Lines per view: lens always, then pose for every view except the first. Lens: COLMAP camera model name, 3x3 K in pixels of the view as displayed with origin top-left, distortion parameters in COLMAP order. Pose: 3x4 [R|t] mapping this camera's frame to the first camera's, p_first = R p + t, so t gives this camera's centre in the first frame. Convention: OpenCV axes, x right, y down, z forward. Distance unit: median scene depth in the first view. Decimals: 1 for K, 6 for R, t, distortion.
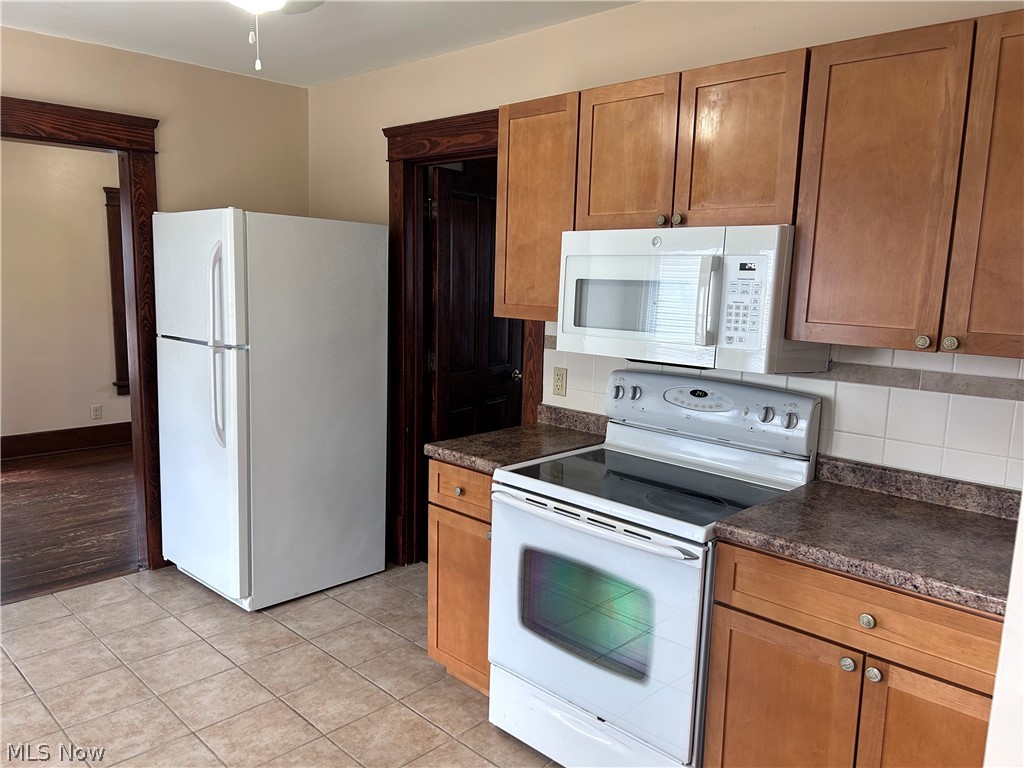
lens RADIAL K [[771.3, 0, 516.4], [0, 771.3, 390.2], [0, 0, 1]] dist [0.069503, -0.084880]
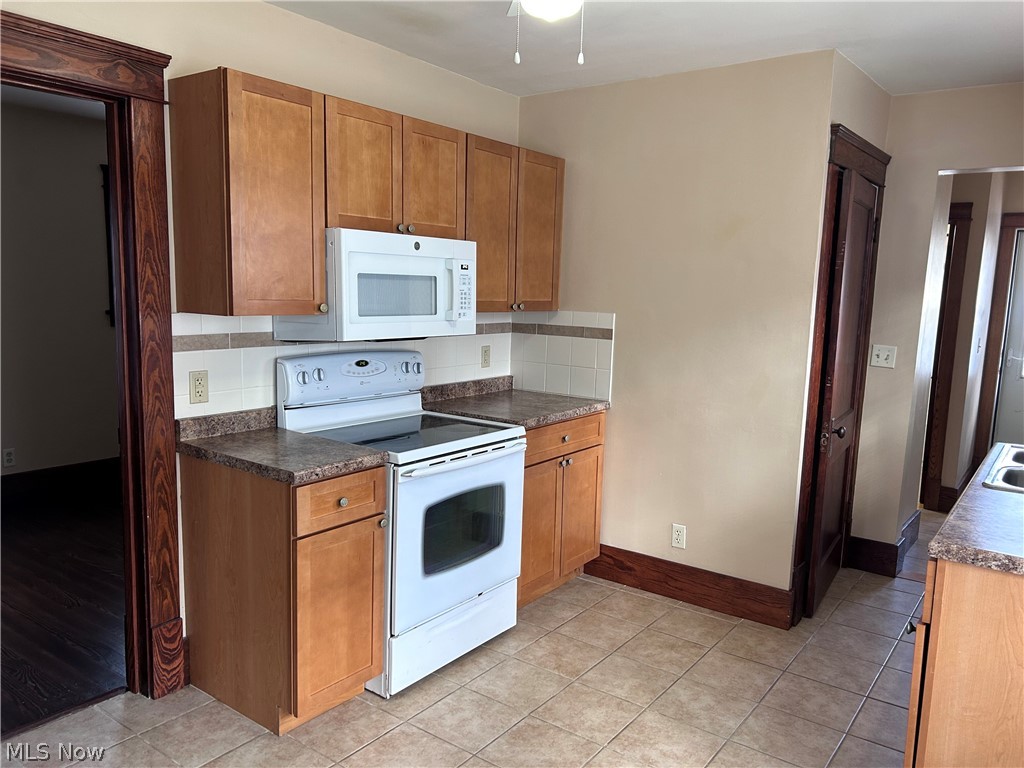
lens RADIAL K [[771.3, 0, 516.4], [0, 771.3, 390.2], [0, 0, 1]] dist [0.069503, -0.084880]
pose [[-0.138999, -0.167739, 0.975983, -1.031217], [0.112327, 0.976519, 0.183829, -0.156164], [-0.983901, 0.135182, -0.116894, 0.908167]]
